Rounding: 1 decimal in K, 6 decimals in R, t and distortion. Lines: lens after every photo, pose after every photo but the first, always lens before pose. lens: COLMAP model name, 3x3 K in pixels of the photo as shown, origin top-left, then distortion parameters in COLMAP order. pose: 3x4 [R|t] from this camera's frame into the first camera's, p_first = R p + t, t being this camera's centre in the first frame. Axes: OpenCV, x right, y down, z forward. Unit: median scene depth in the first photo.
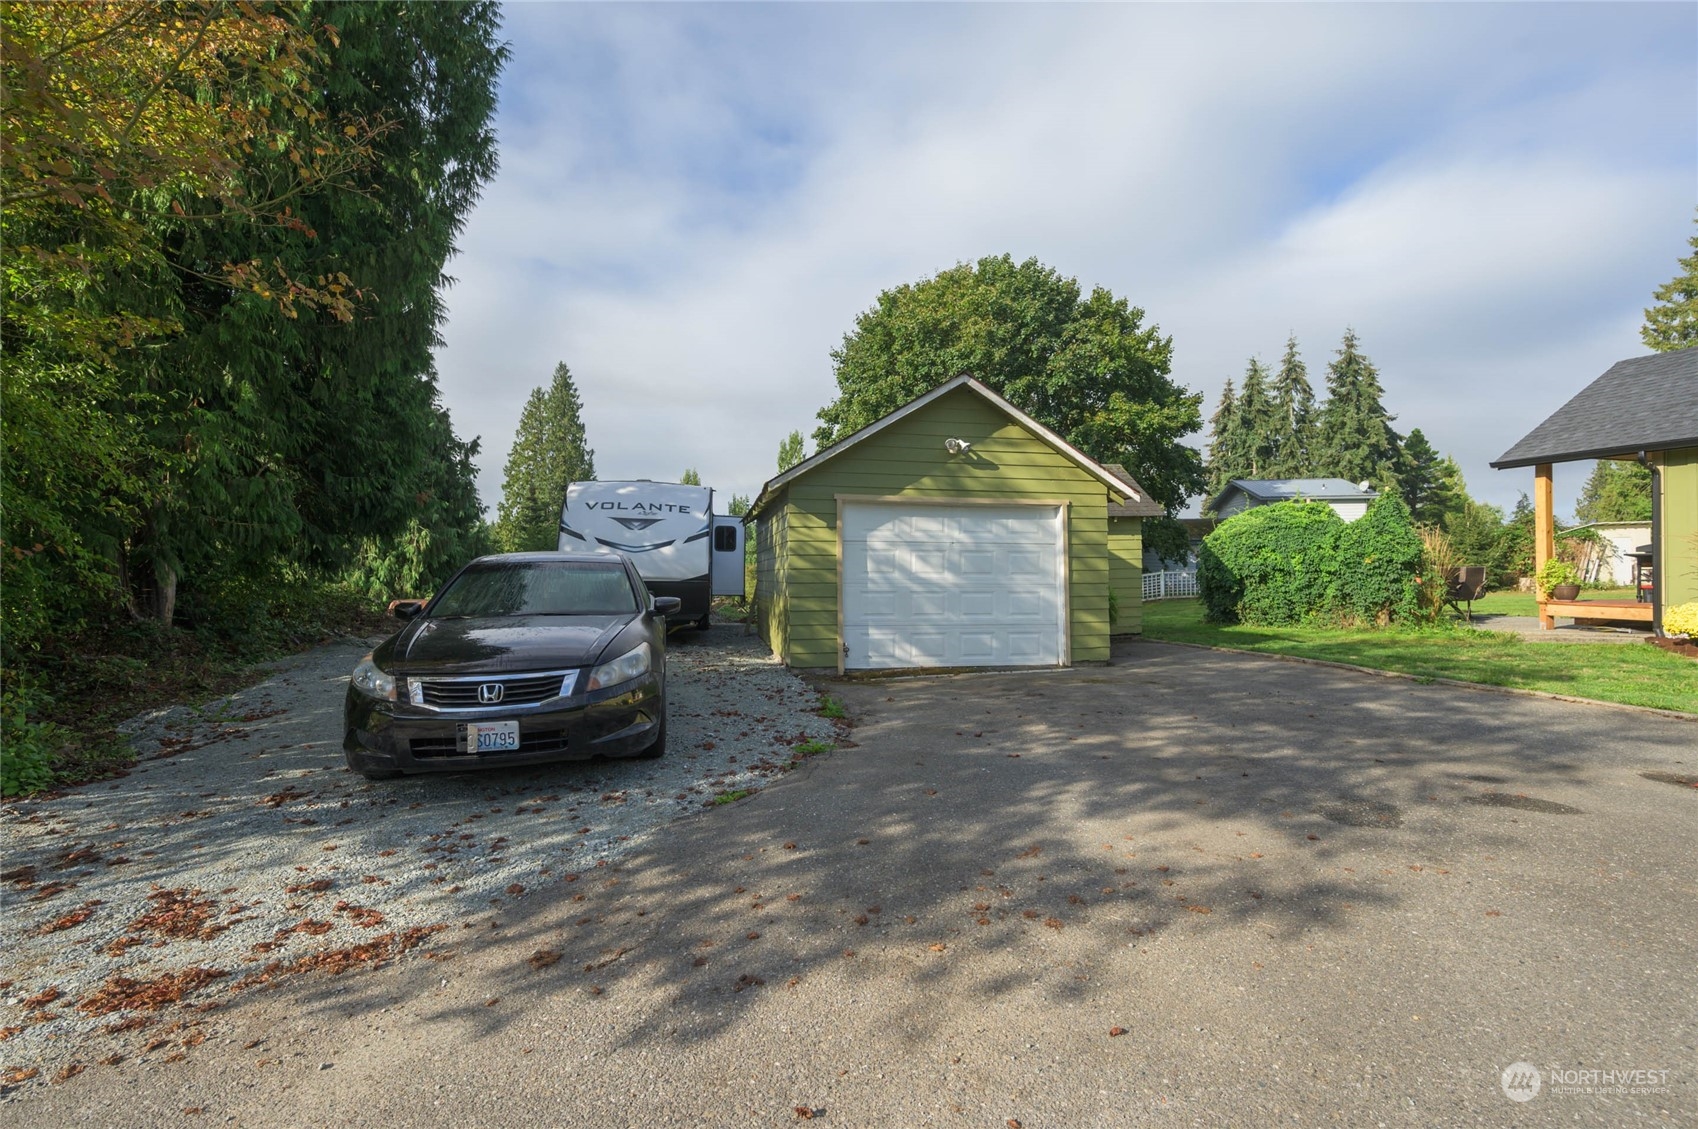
lens RADIAL K [[719.0, 0, 852.5], [0, 719.0, 562.5], [0, 0, 1]] dist [0.001075, 0.000011]
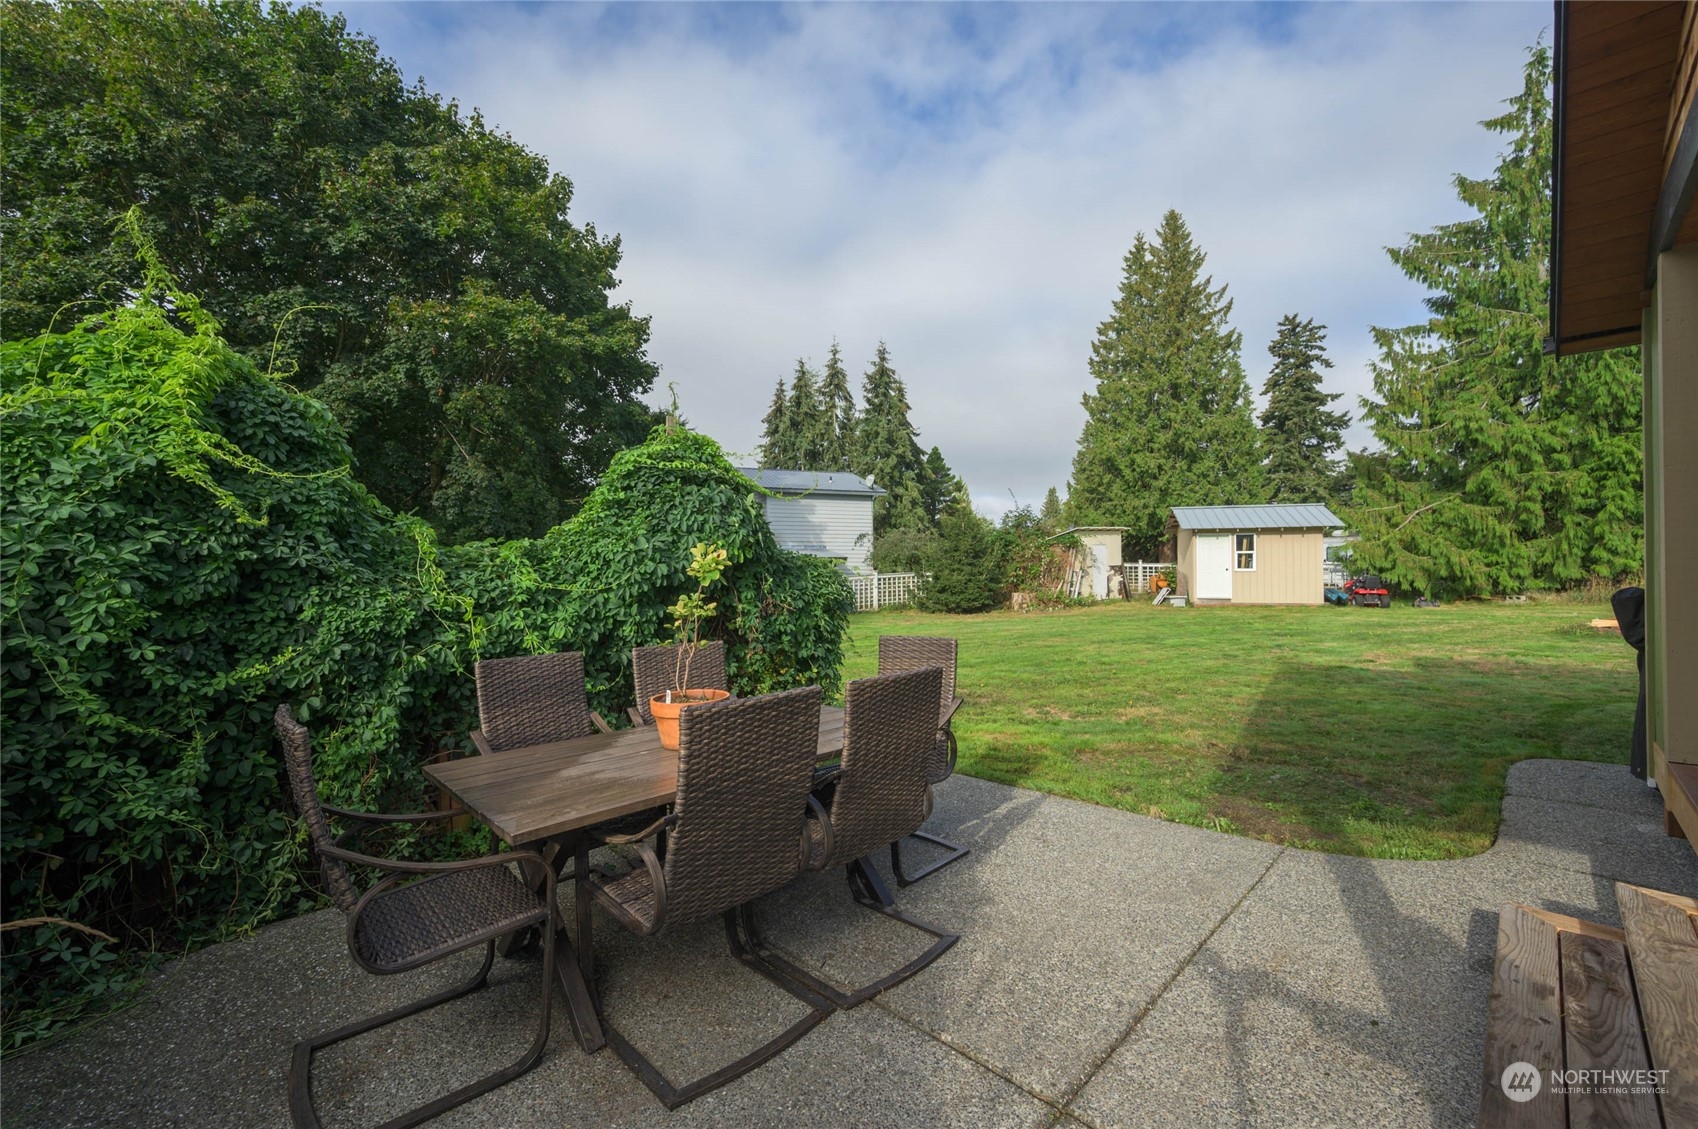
lens RADIAL K [[719.0, 0, 844.6], [0, 719.0, 564.5], [0, 0, 1]] dist [0.001075, 0.000011]
pose [[0.863015, -0.001496, 0.505176, 0.117592], [0.002868, 0.999994, -0.001938, -0.003368], [-0.505170, 0.003122, 0.863014, 0.131384]]
